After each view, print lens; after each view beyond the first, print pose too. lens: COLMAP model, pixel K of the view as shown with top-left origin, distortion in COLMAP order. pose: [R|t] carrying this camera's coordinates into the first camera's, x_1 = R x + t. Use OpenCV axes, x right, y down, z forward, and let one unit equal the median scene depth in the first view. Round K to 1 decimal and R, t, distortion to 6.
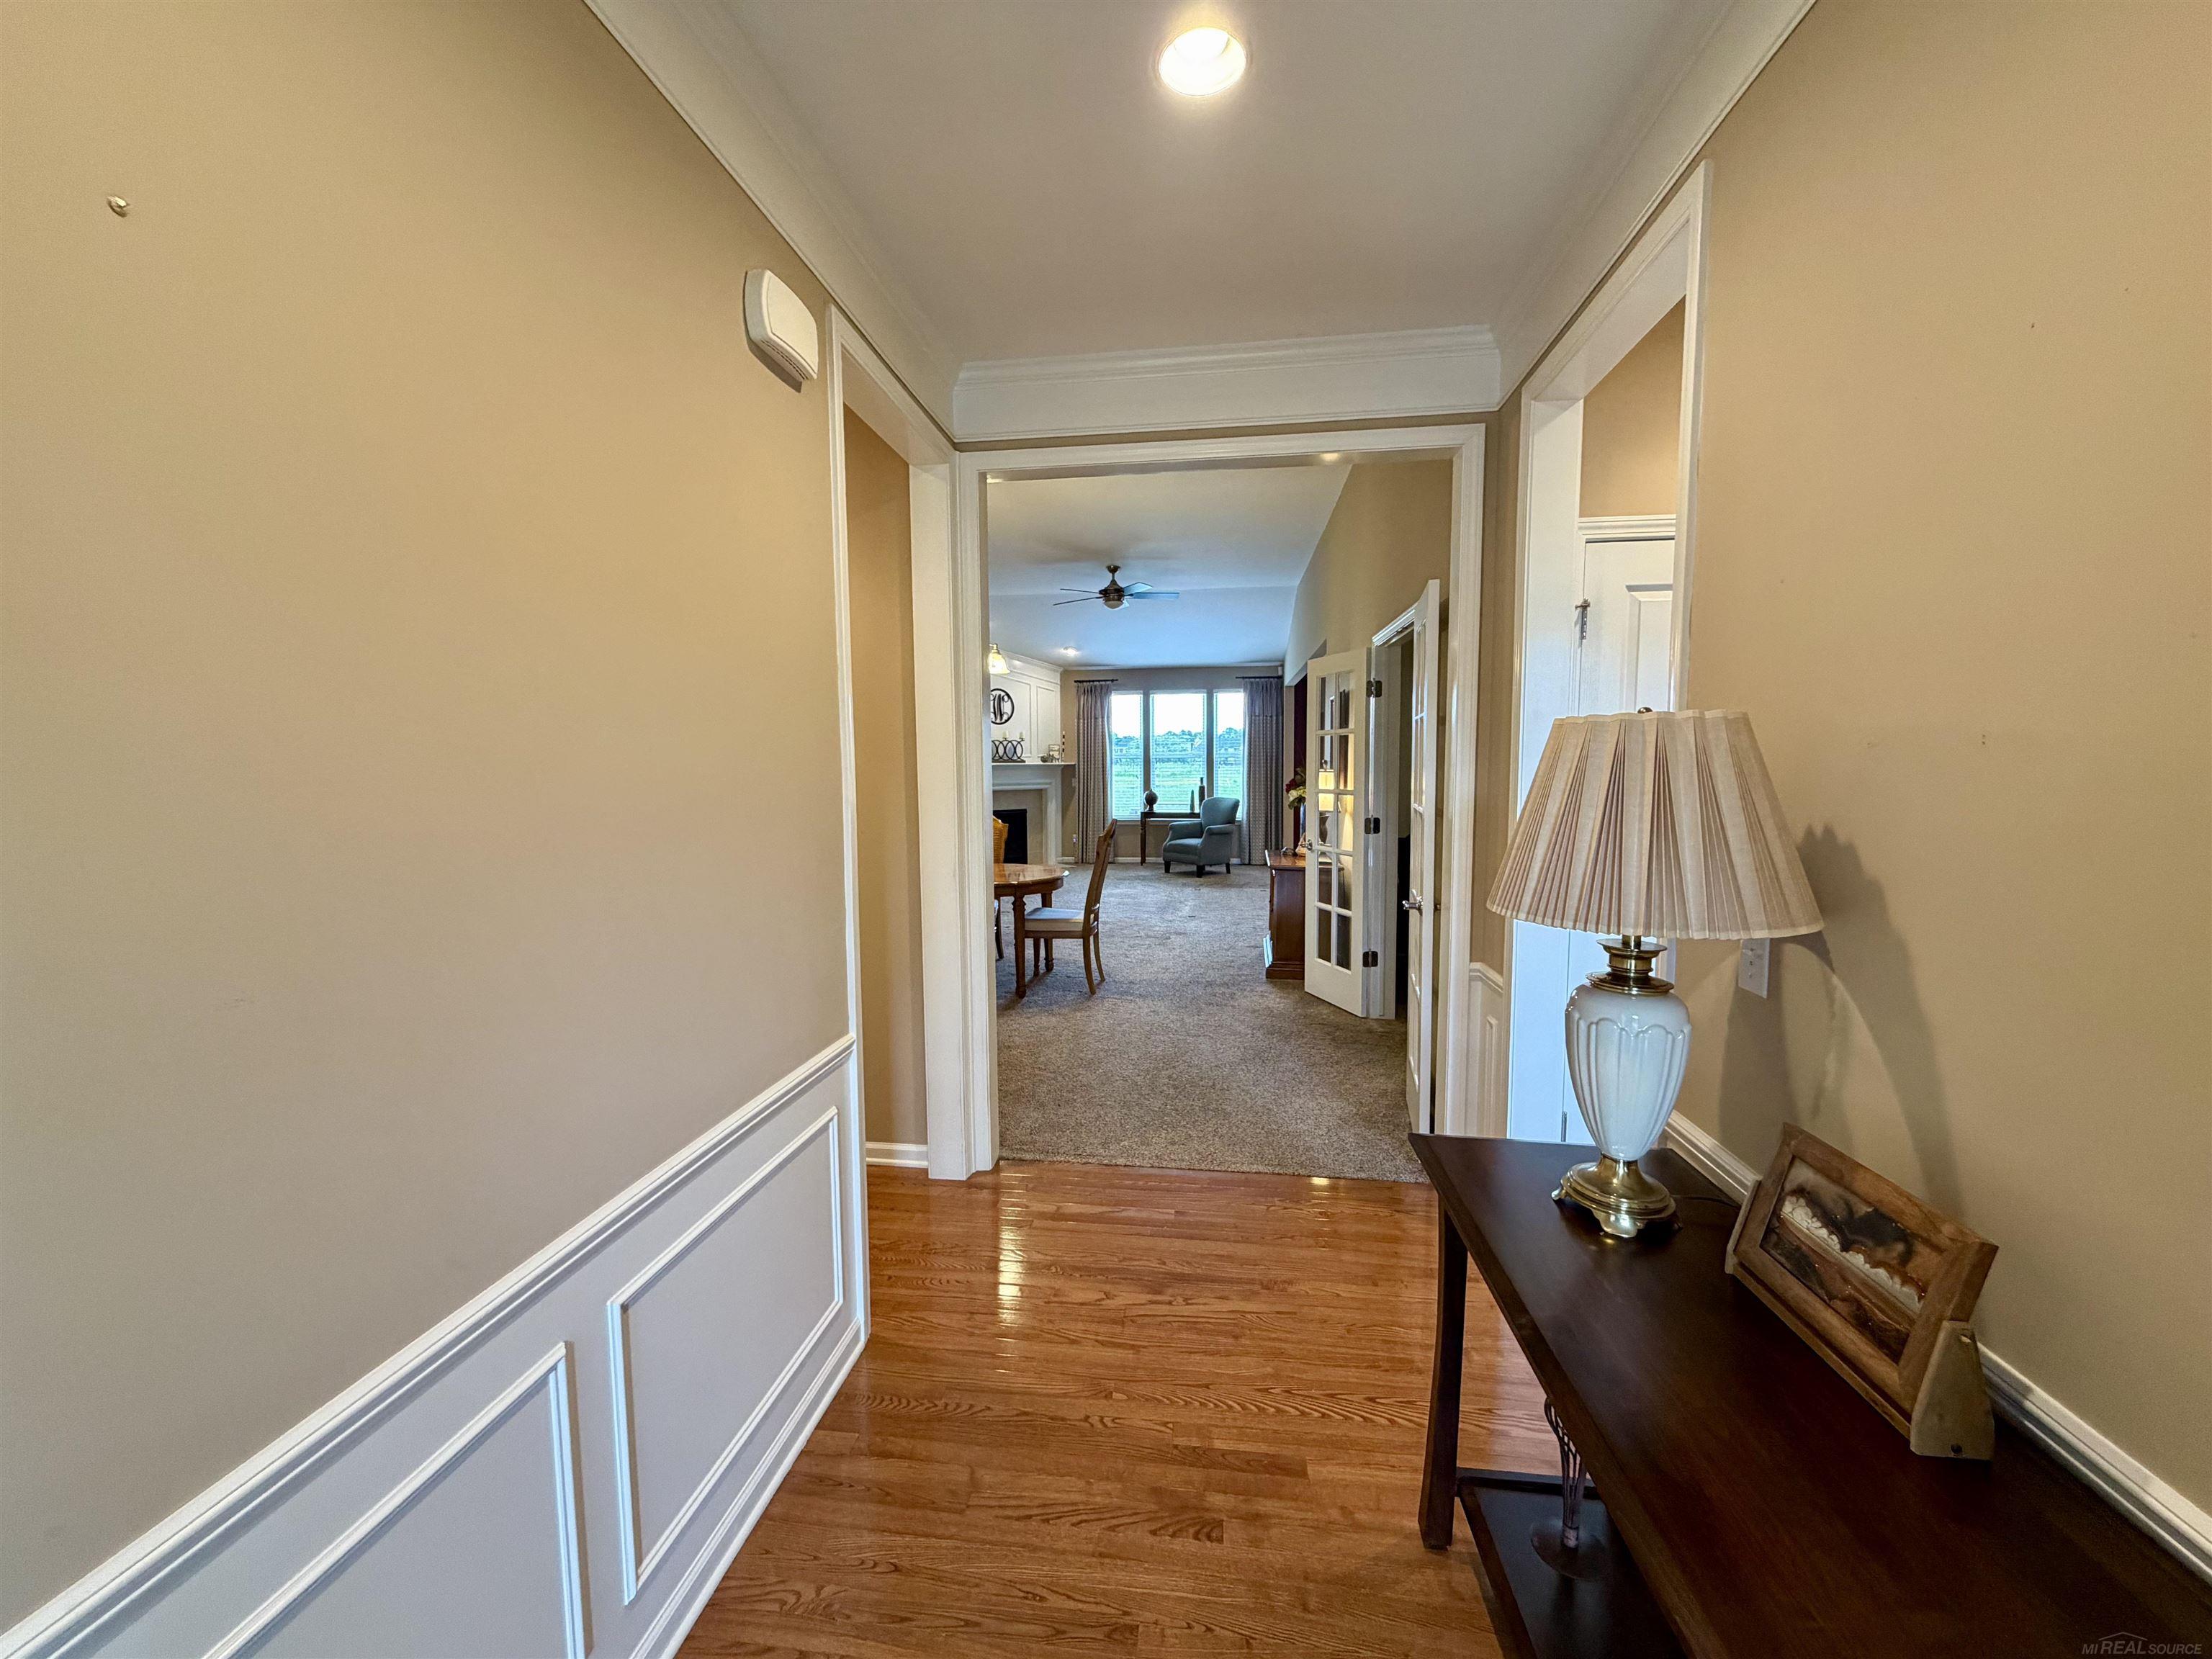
lens RADIAL K [[888.8, 0, 1097.8], [0, 888.8, 828.5], [0, 0, 1]] dist [0.001634, -0.000184]
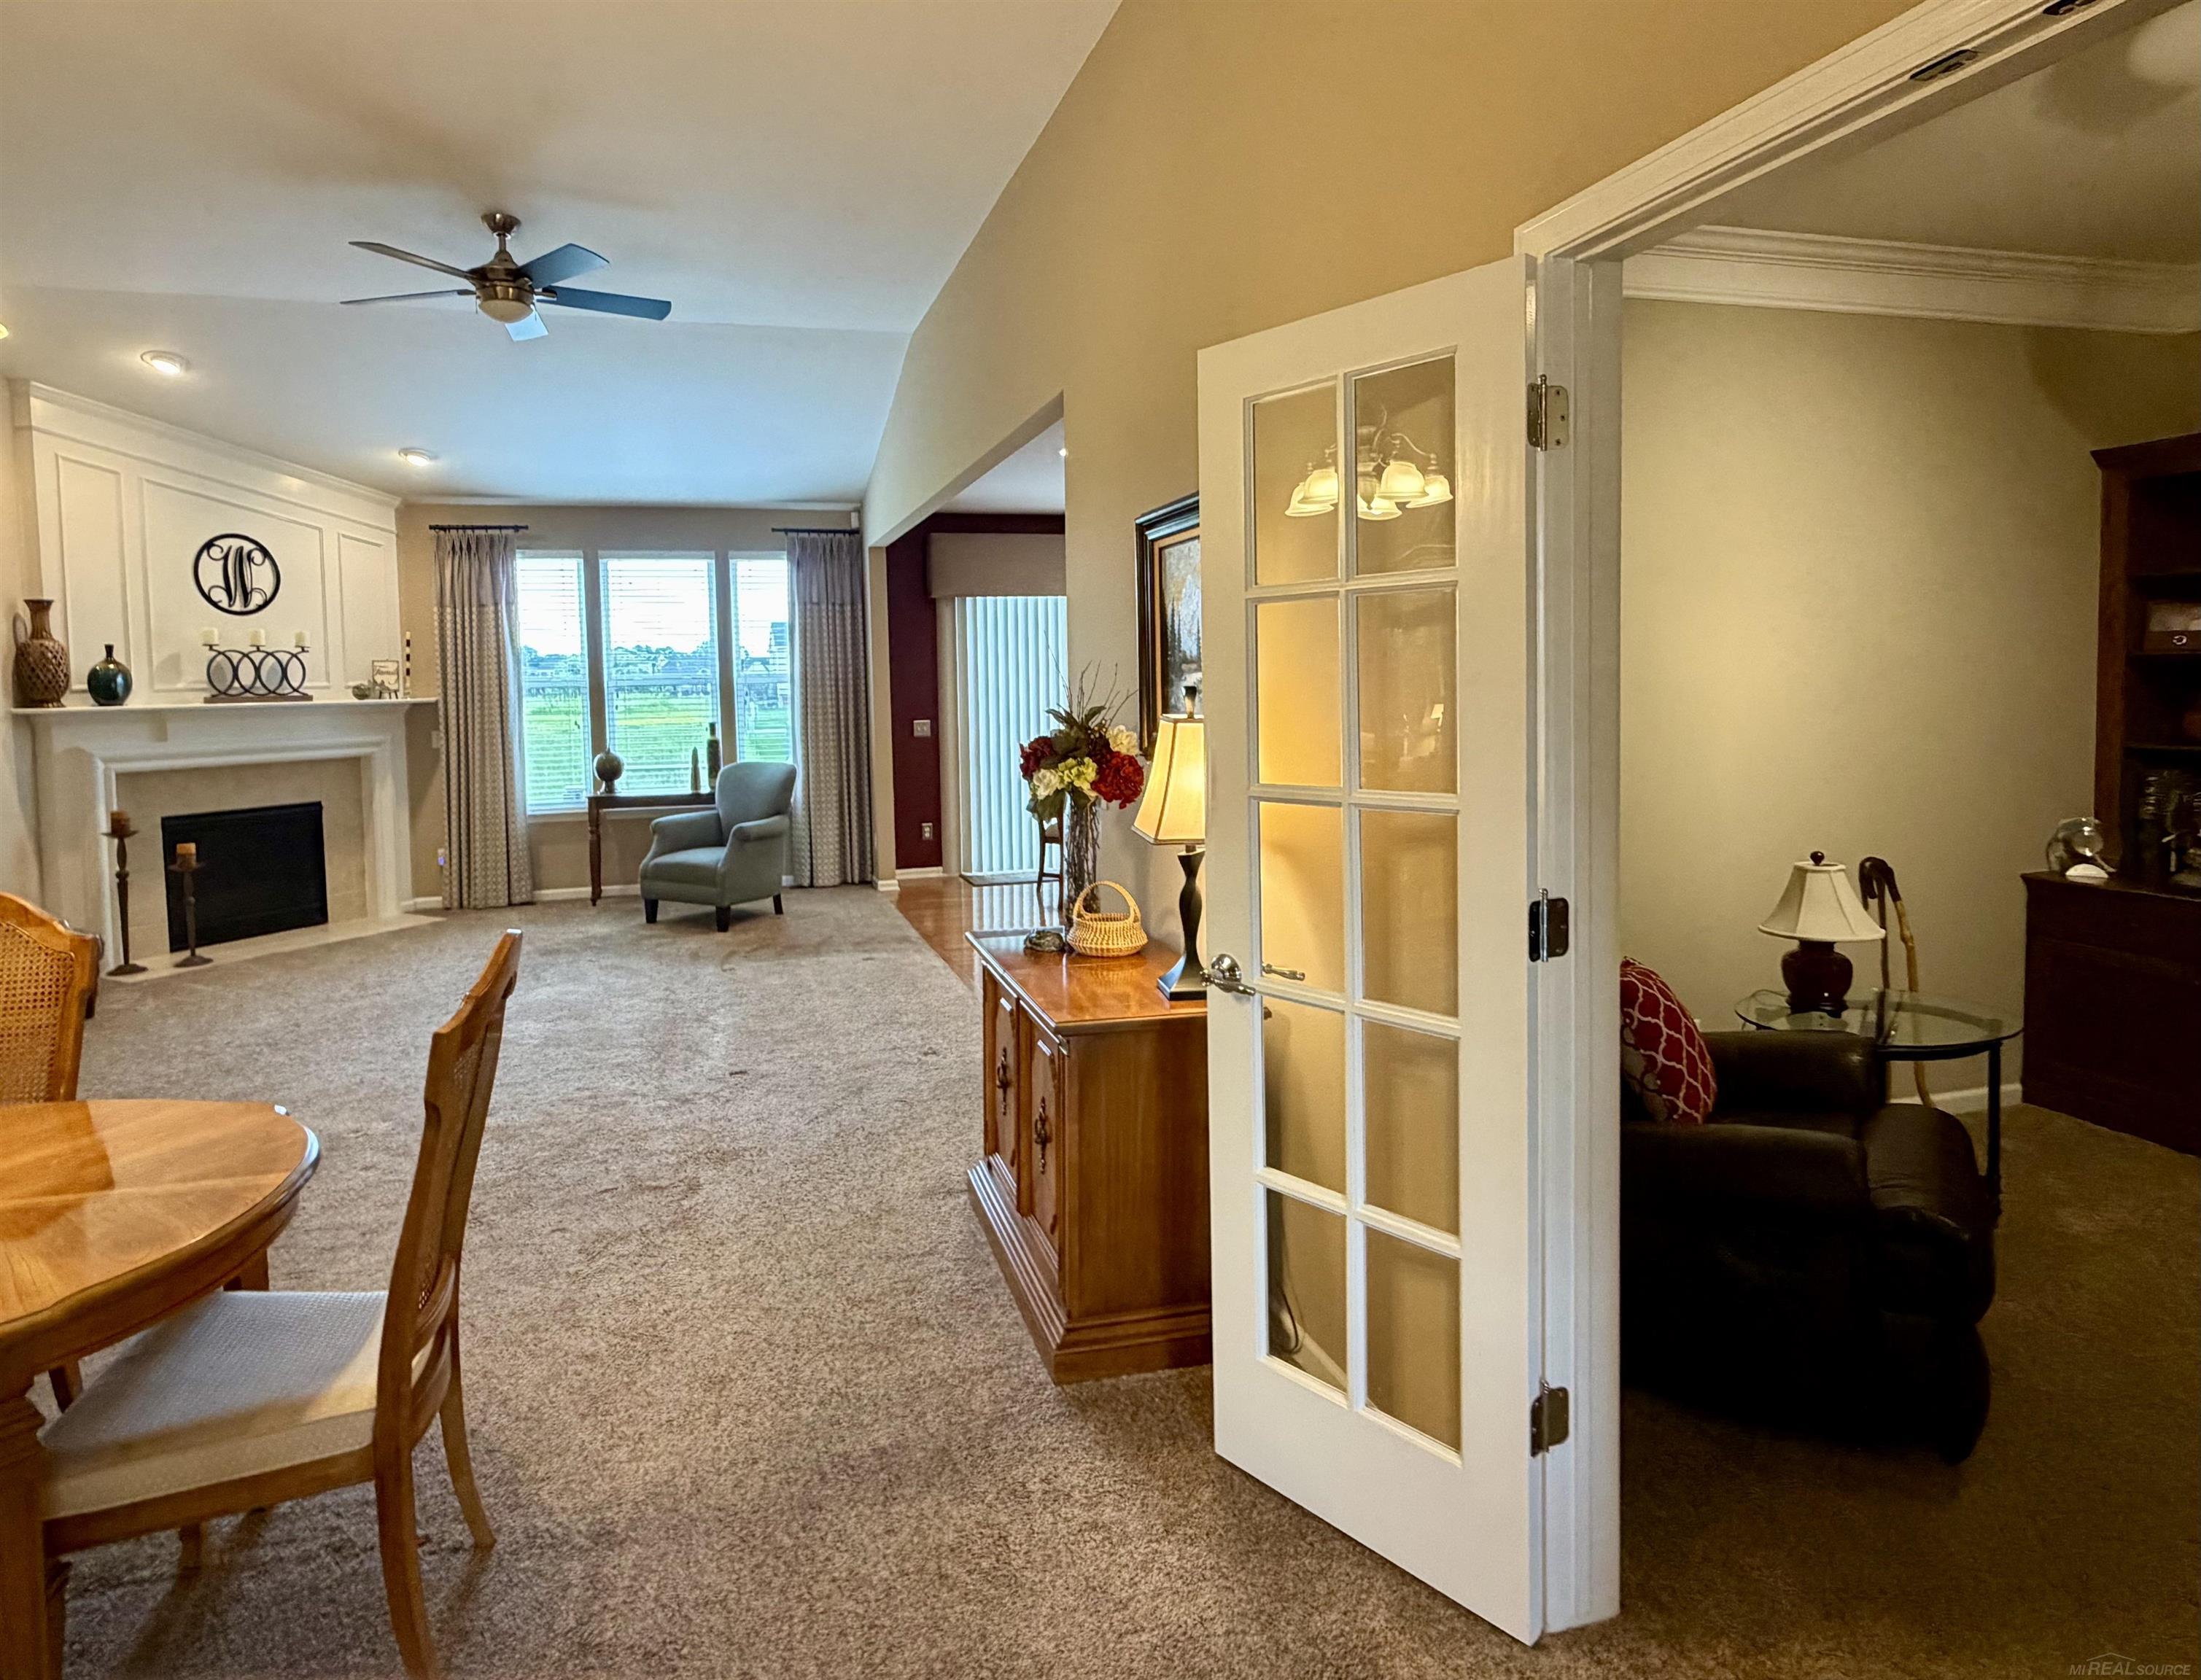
lens RADIAL K [[1240.1, 0, 1027.9], [0, 1240.1, 747.0], [0, 0, 1]] dist [0.001484, 0.000547]
pose [[0.921861, -0.032100, 0.386188, 0.009002], [0.043052, 0.998878, -0.019741, -0.022471], [-0.385121, 0.034824, 0.922209, 0.281255]]
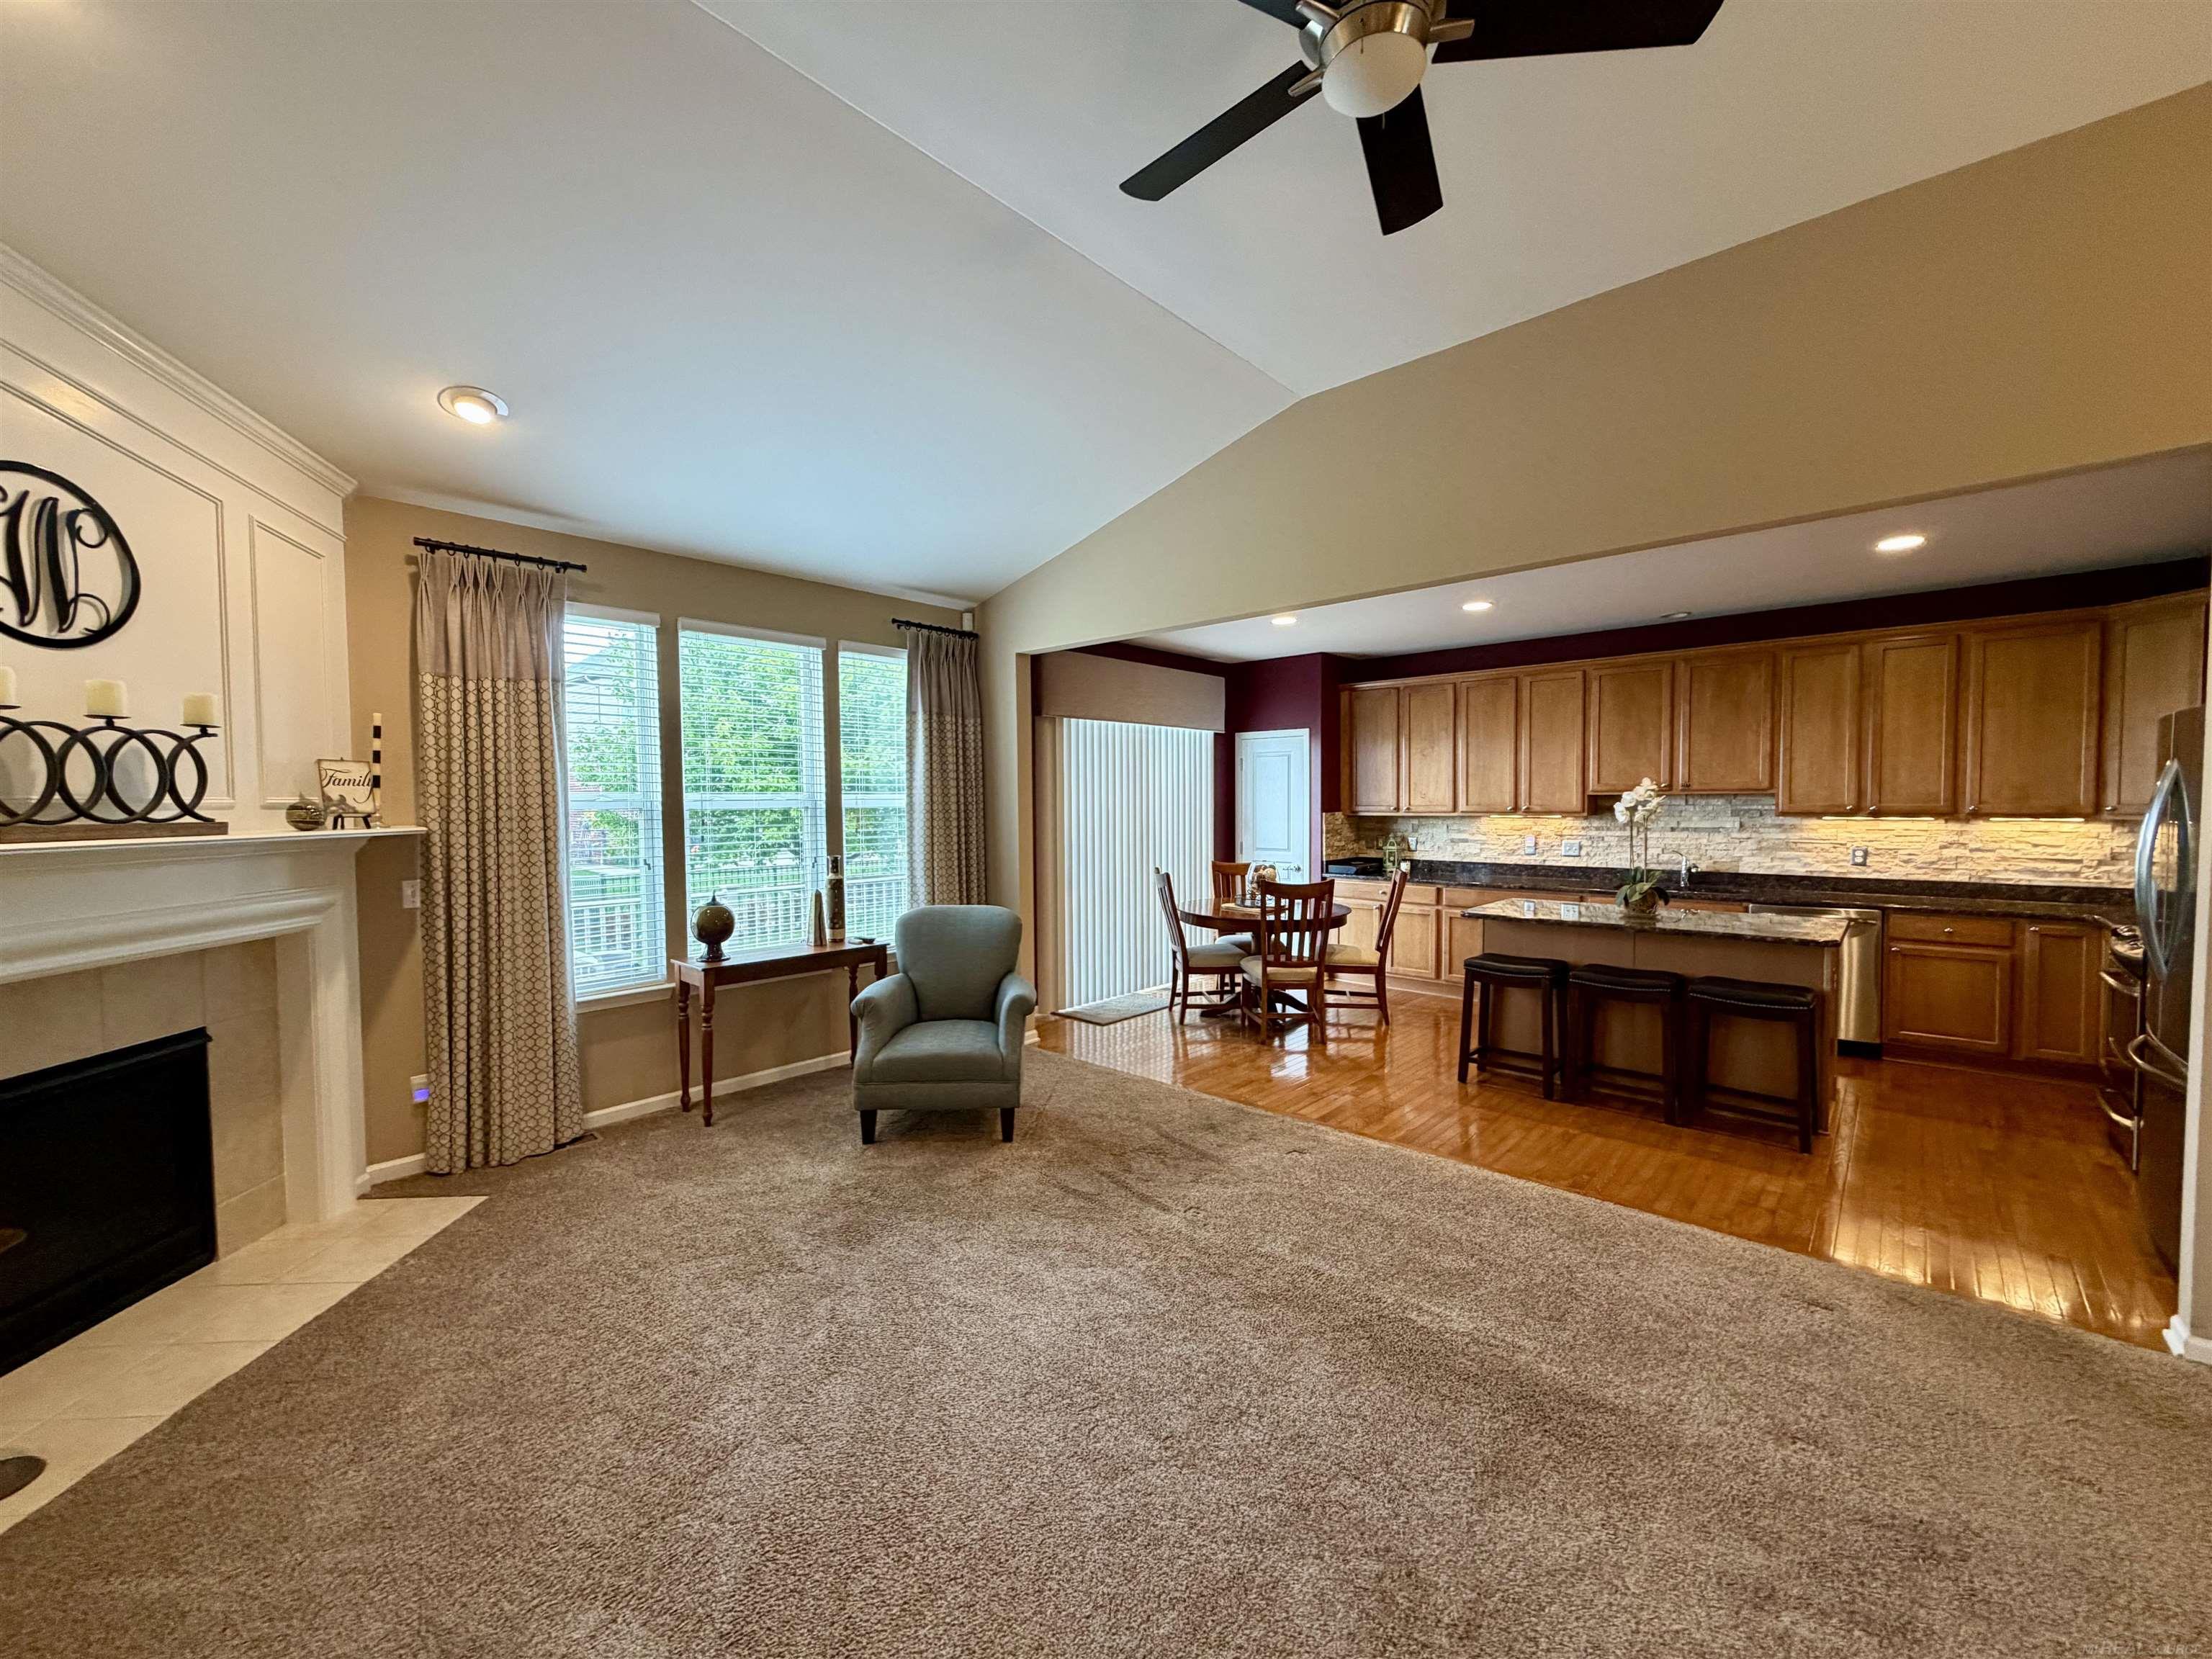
lens RADIAL K [[888.8, 0, 1121.1], [0, 888.8, 831.8], [0, 0, 1]] dist [0.001634, -0.000184]
pose [[0.569915, -0.027077, 0.821257, -0.138433], [0.065431, 0.997779, -0.012509, -0.056648], [-0.819094, 0.060865, 0.570421, 0.683869]]
